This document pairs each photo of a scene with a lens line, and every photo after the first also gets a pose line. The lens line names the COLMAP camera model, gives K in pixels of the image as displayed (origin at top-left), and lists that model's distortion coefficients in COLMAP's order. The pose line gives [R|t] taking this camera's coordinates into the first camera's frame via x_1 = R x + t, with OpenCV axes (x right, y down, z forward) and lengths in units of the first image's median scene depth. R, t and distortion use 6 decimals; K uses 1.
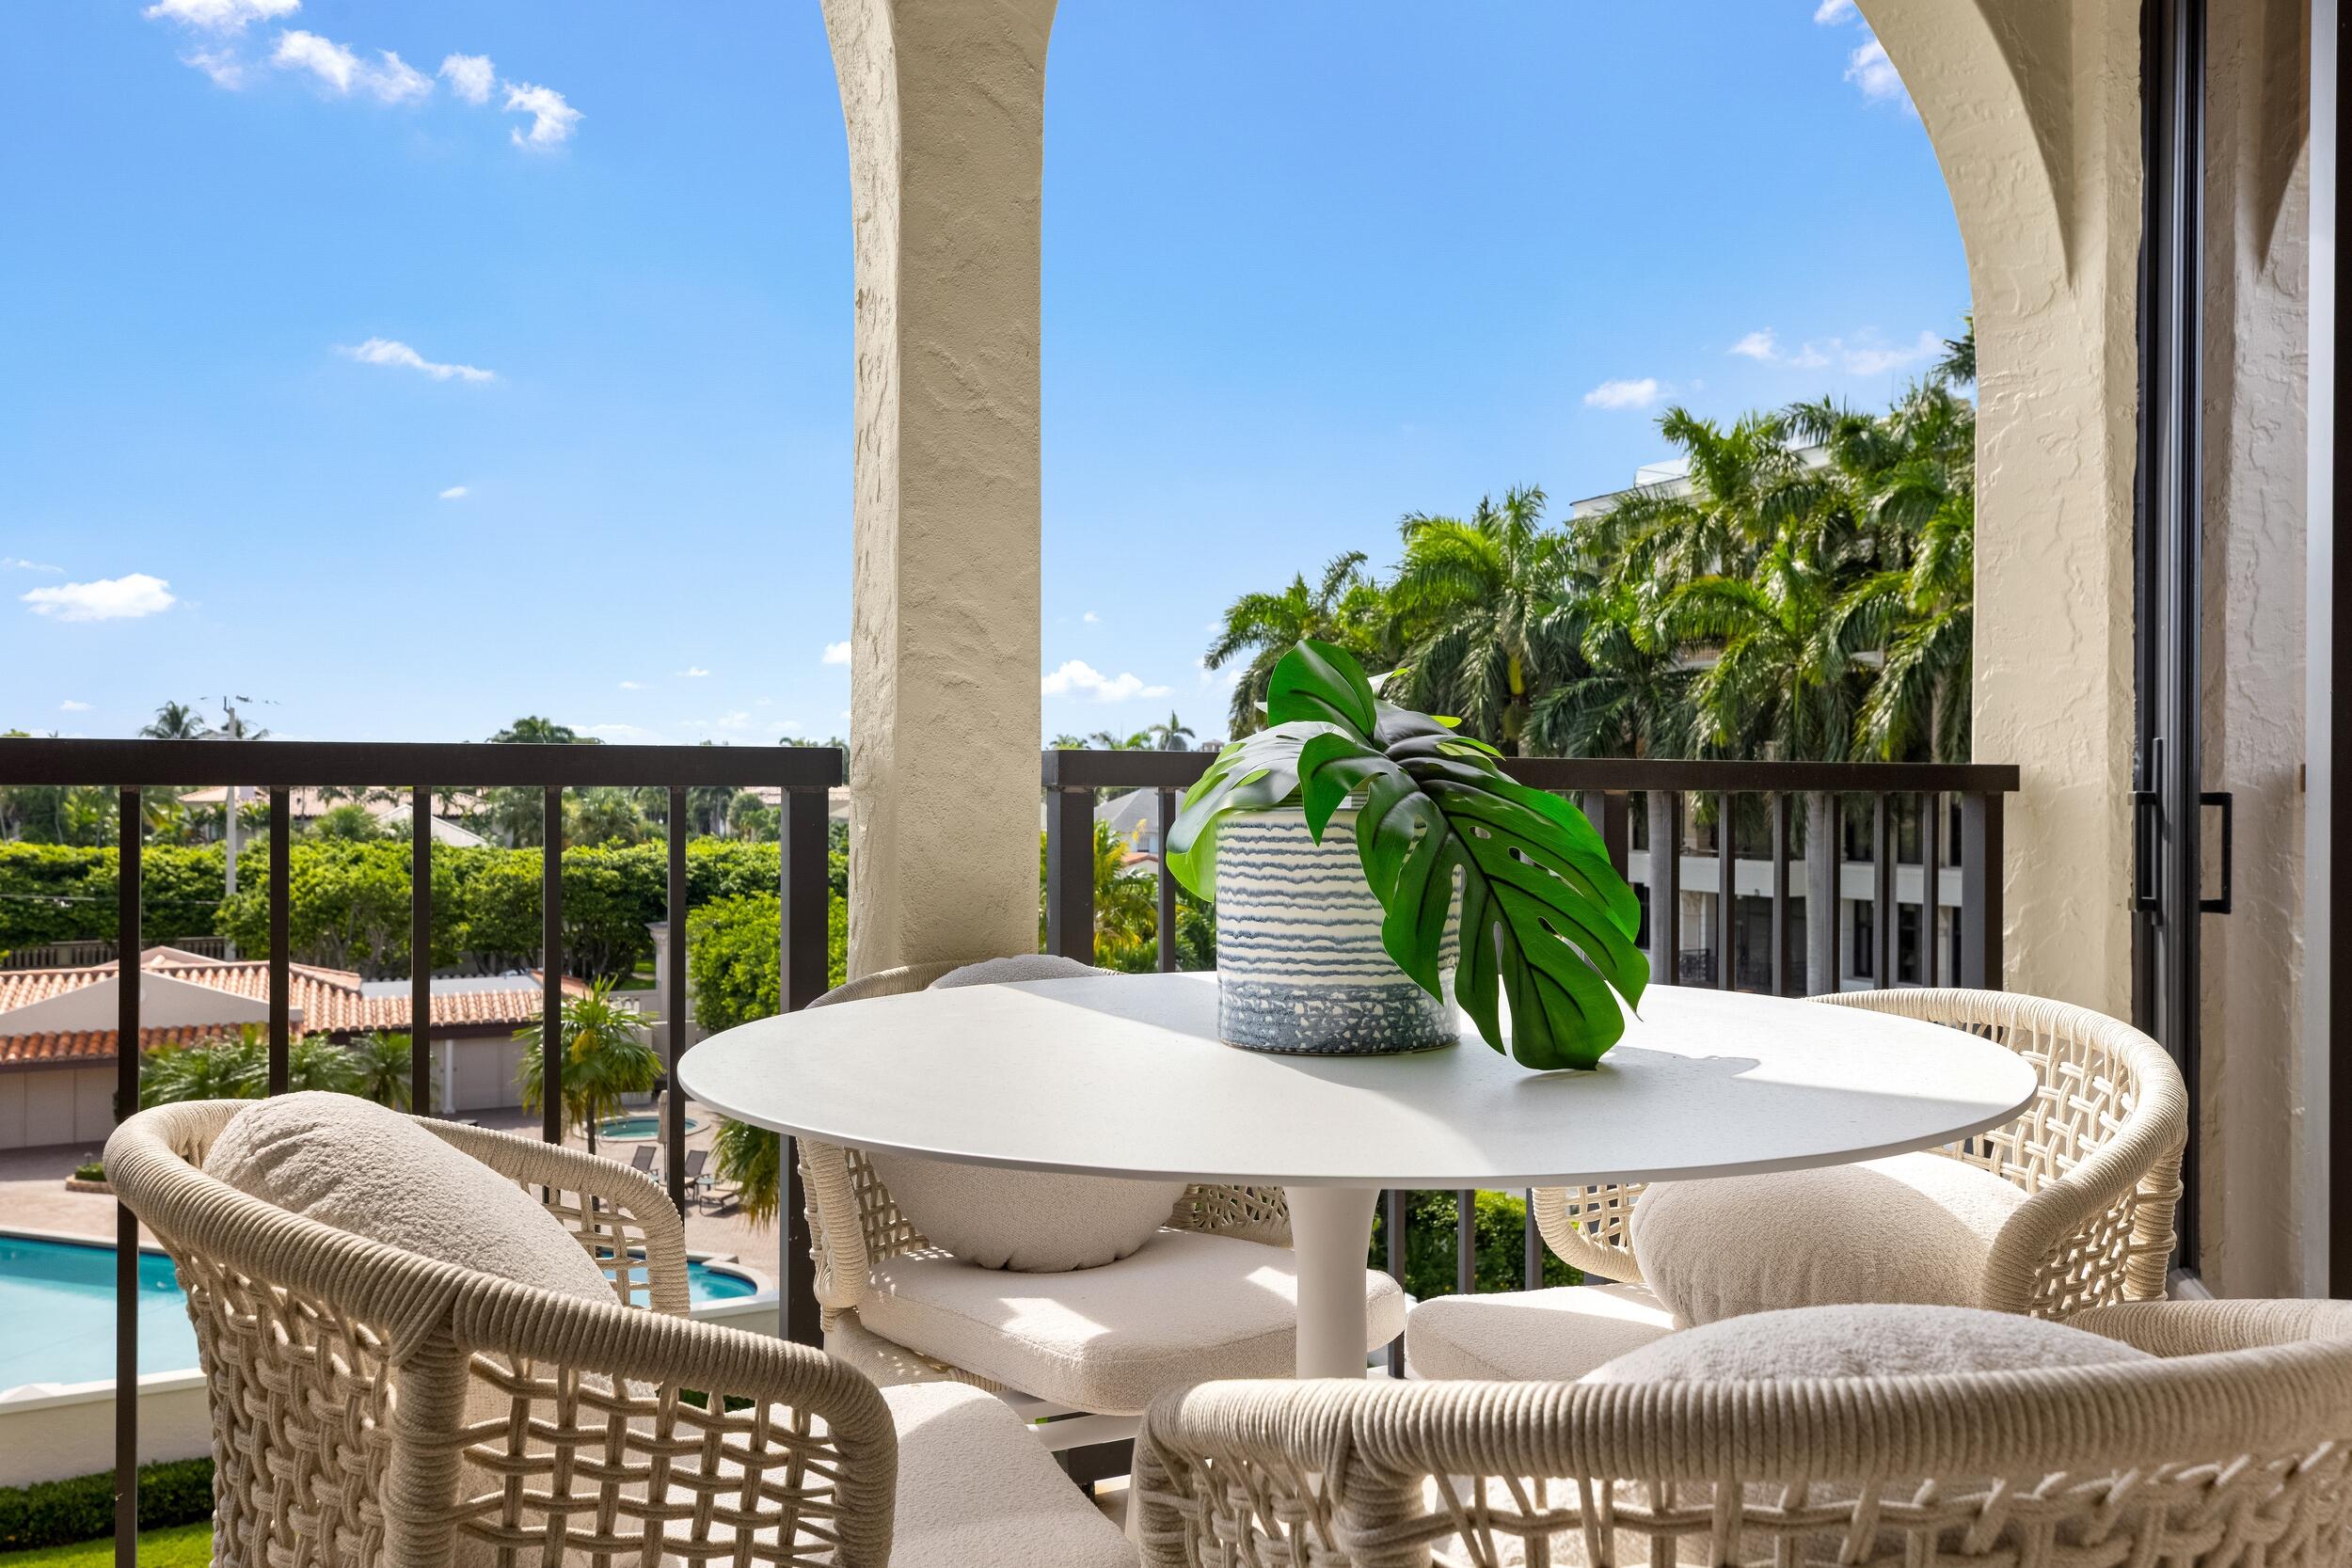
lens RADIAL K [[1674.1, 0, 1166.4], [0, 1674.1, 783.1], [0, 0, 1]] dist [0.012094, -0.000549]
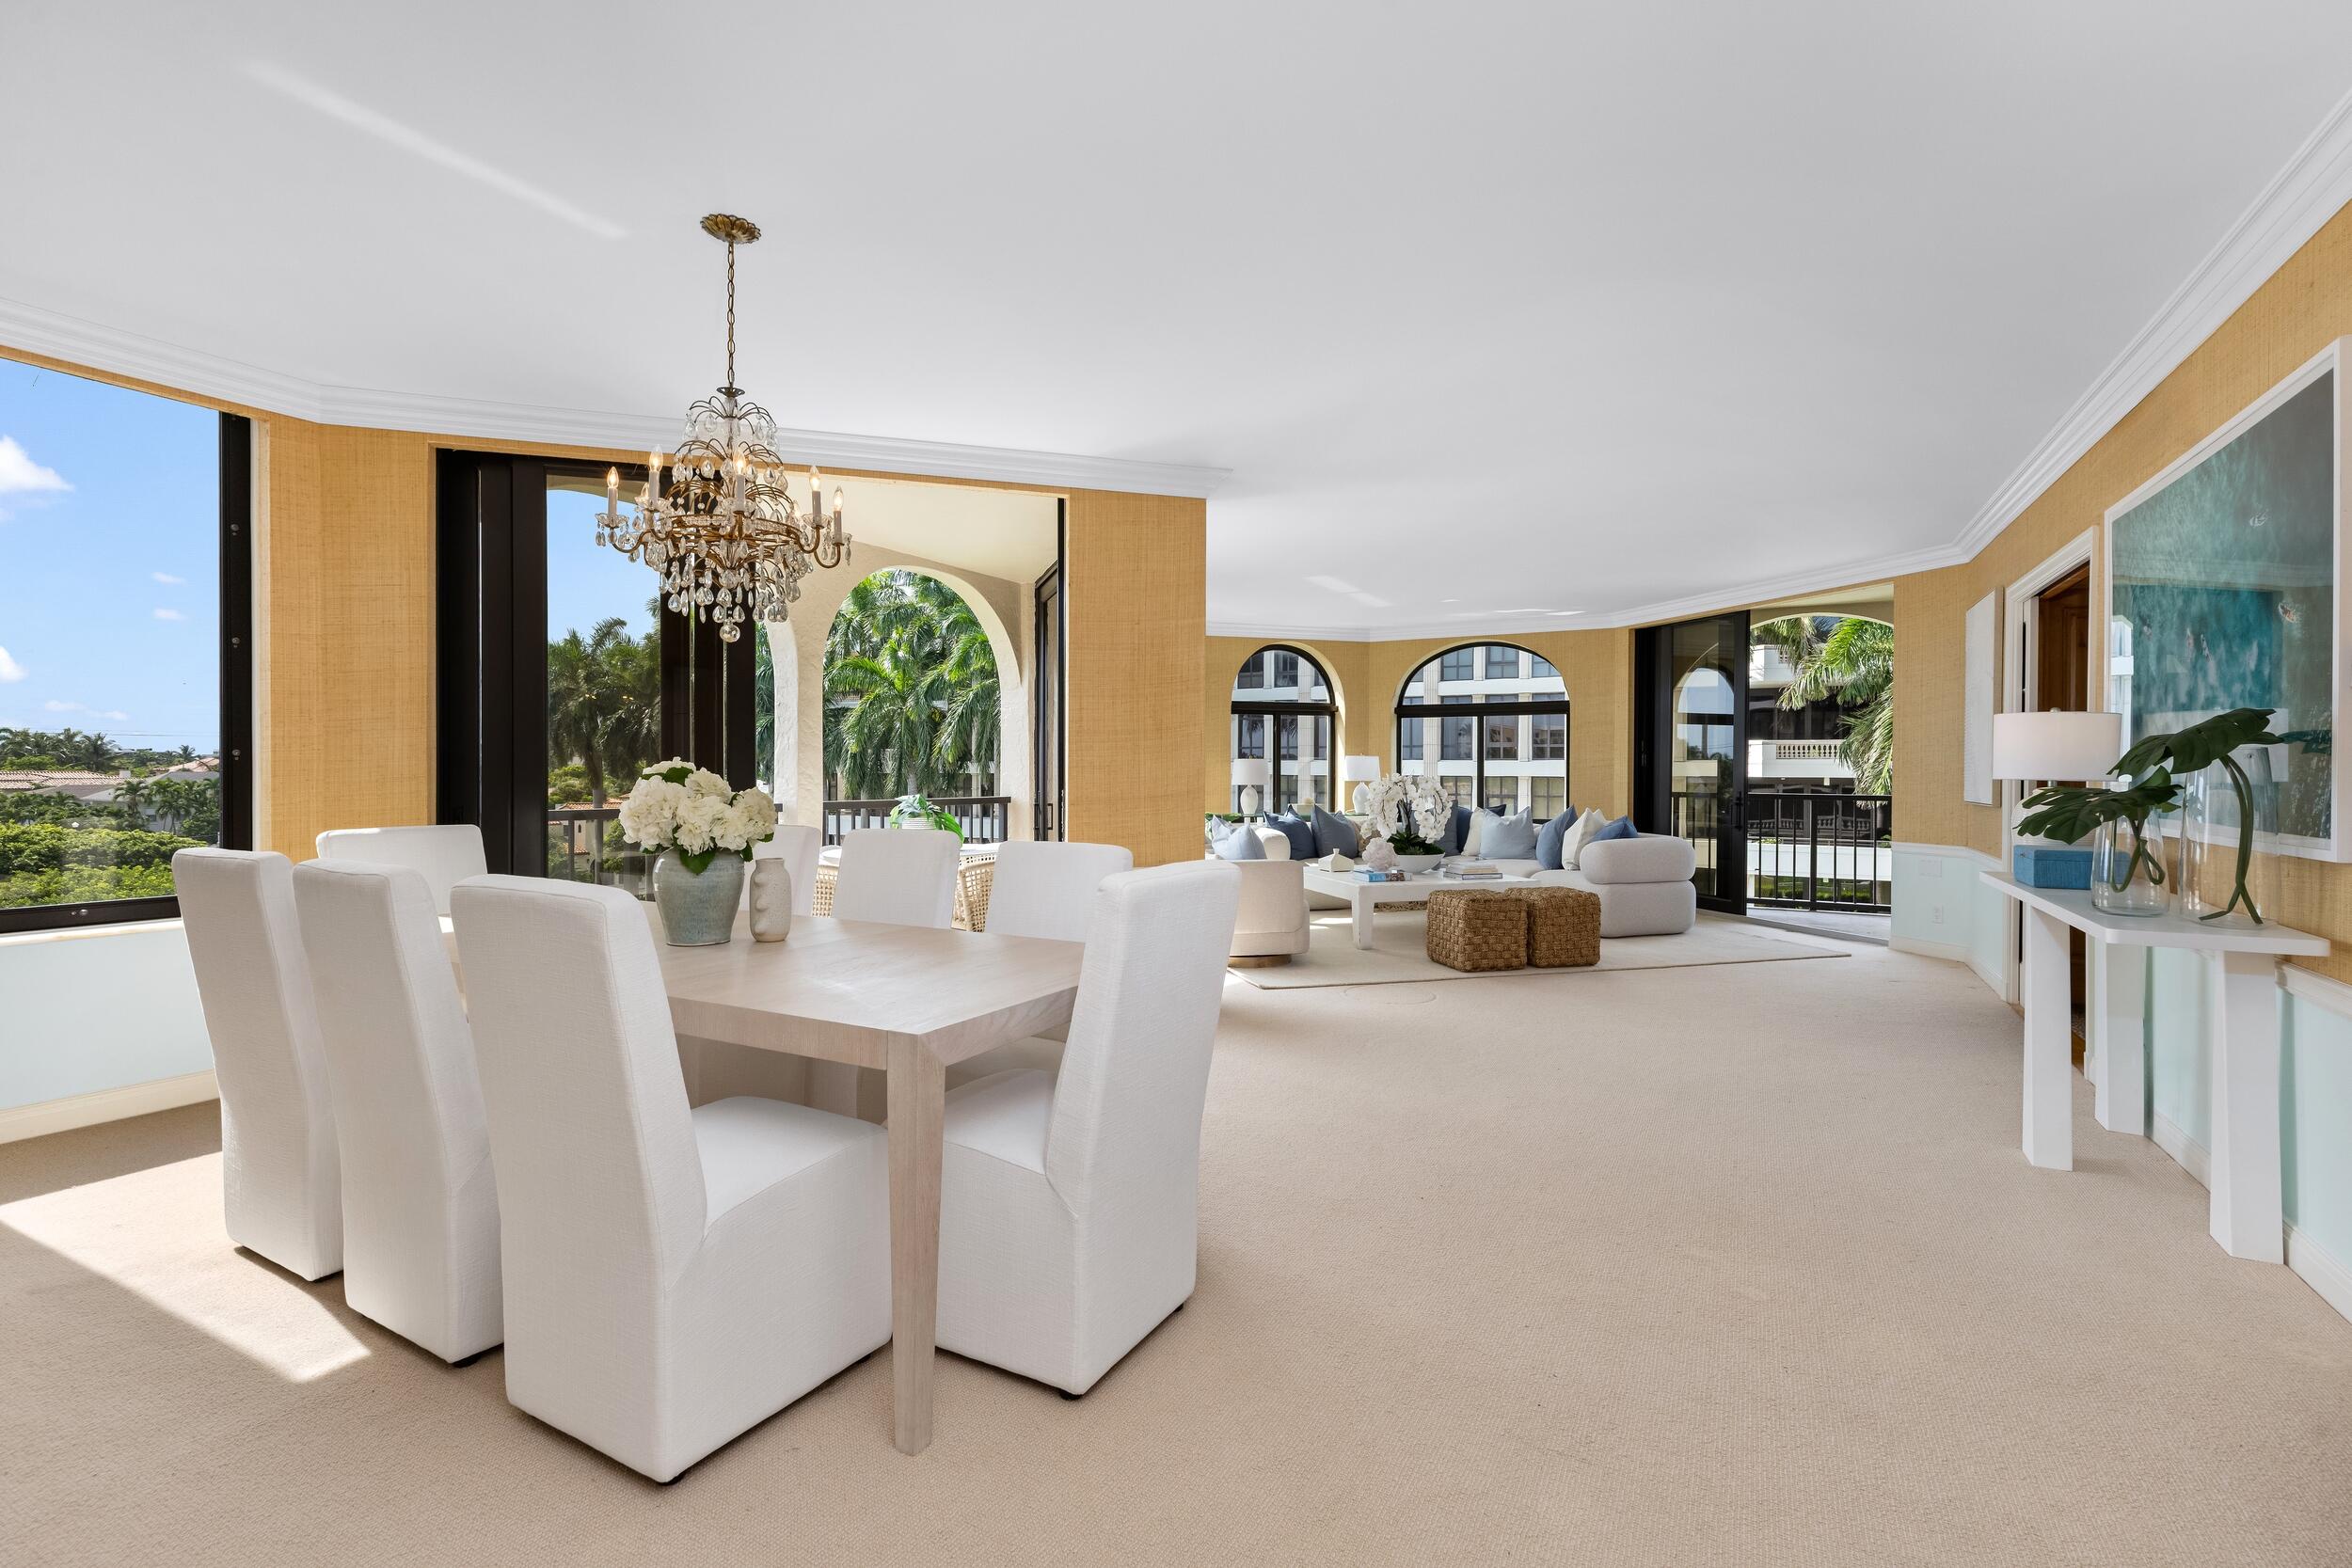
lens RADIAL K [[1070.7, 0, 1167.1], [0, 1070.7, 779.5], [0, 0, 1]] dist [0.005468, -0.000053]
pose [[0.818473, -0.005917, 0.574515, -0.051883], [-0.000185, 0.999944, 0.010562, -0.006026], [-0.574545, -0.008752, 0.818426, -0.103364]]
